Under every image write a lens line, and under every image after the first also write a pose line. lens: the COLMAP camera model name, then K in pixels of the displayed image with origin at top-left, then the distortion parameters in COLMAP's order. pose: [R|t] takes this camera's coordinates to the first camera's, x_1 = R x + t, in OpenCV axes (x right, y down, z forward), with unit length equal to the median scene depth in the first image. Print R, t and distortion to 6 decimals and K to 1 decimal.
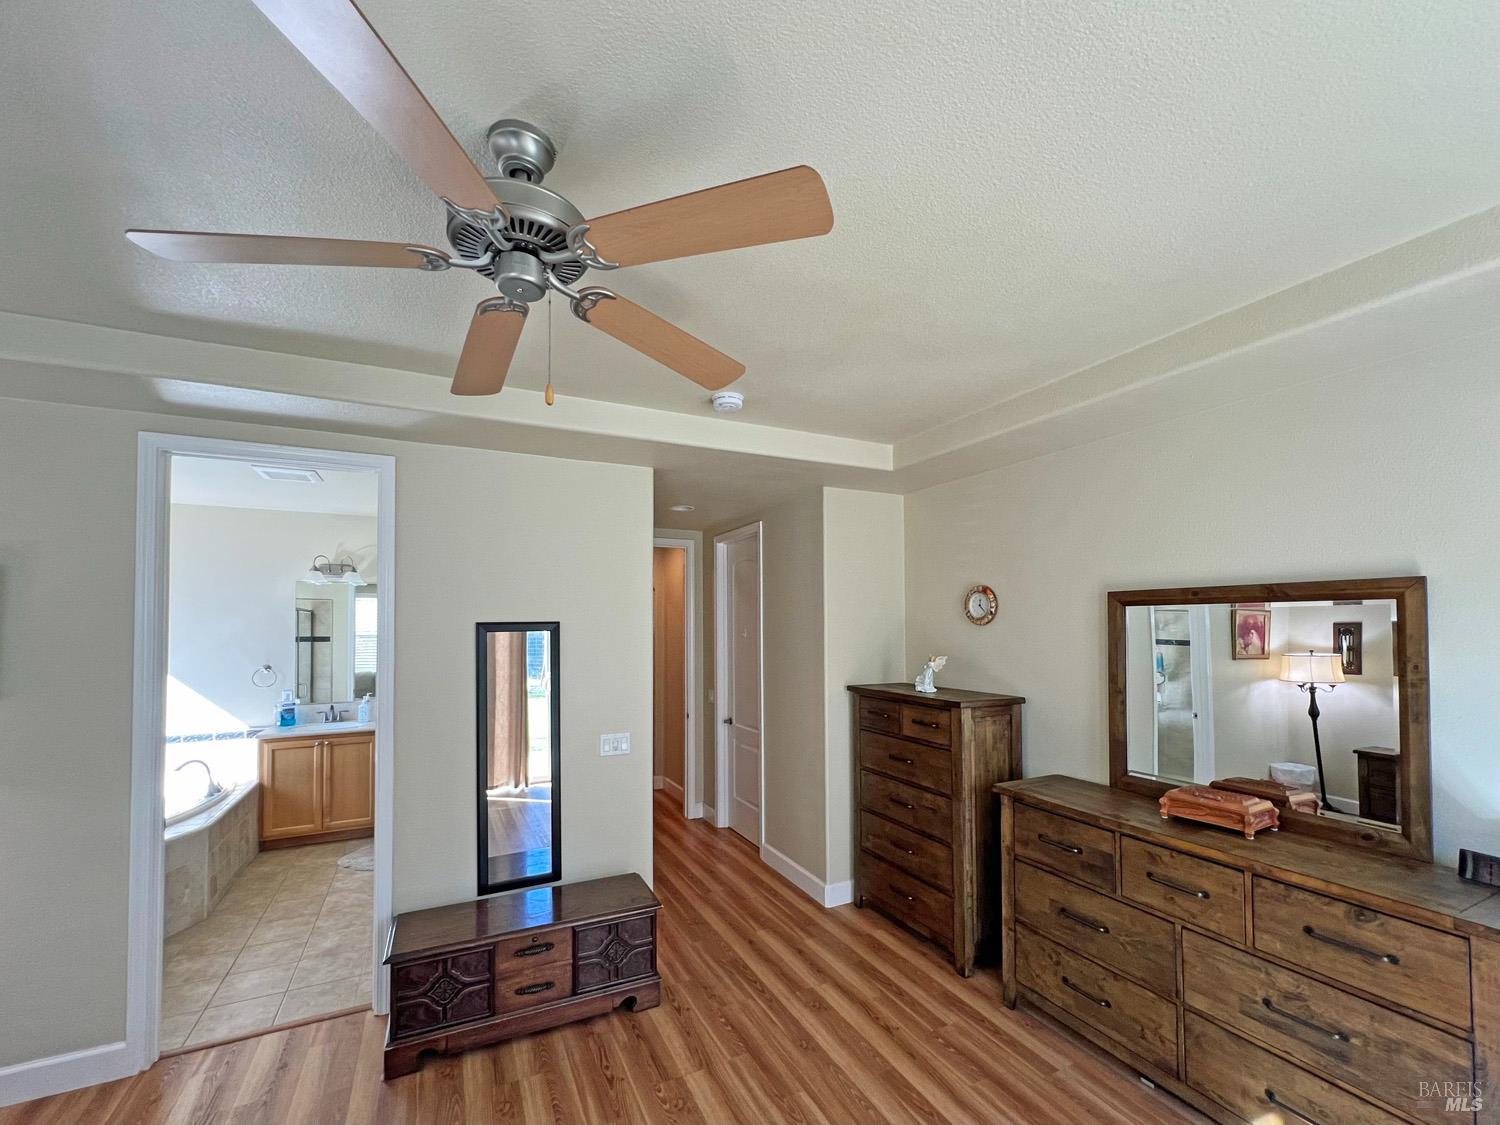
lens RADIAL K [[613.3, 0, 747.2], [0, 613.3, 613.2], [0, 0, 1]] dist [0.000889, 0.000250]
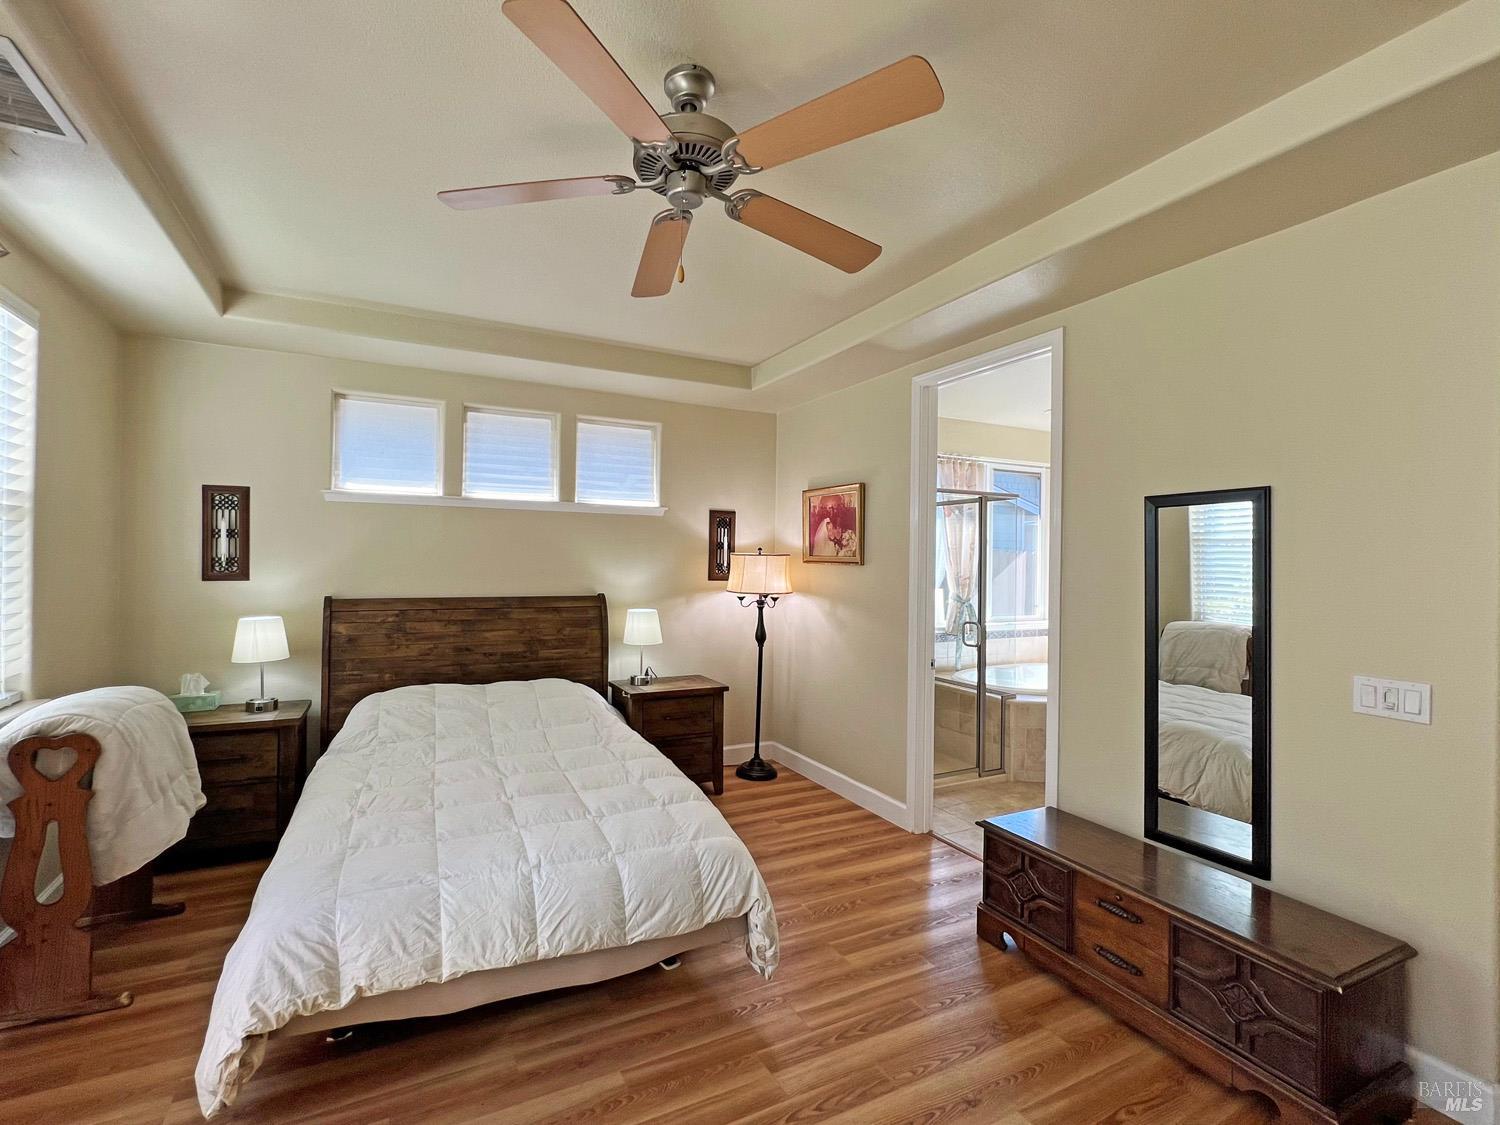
lens RADIAL K [[700.6, 0, 750.0], [0, 700.6, 562.5], [0, 0, 1]] dist [-0.000568, -0.000251]
pose [[0.013349, 0.003717, -0.999904, 0.519874], [0.010413, 0.999938, 0.003856, 0.103450], [0.999857, -0.010464, 0.013309, 0.528302]]
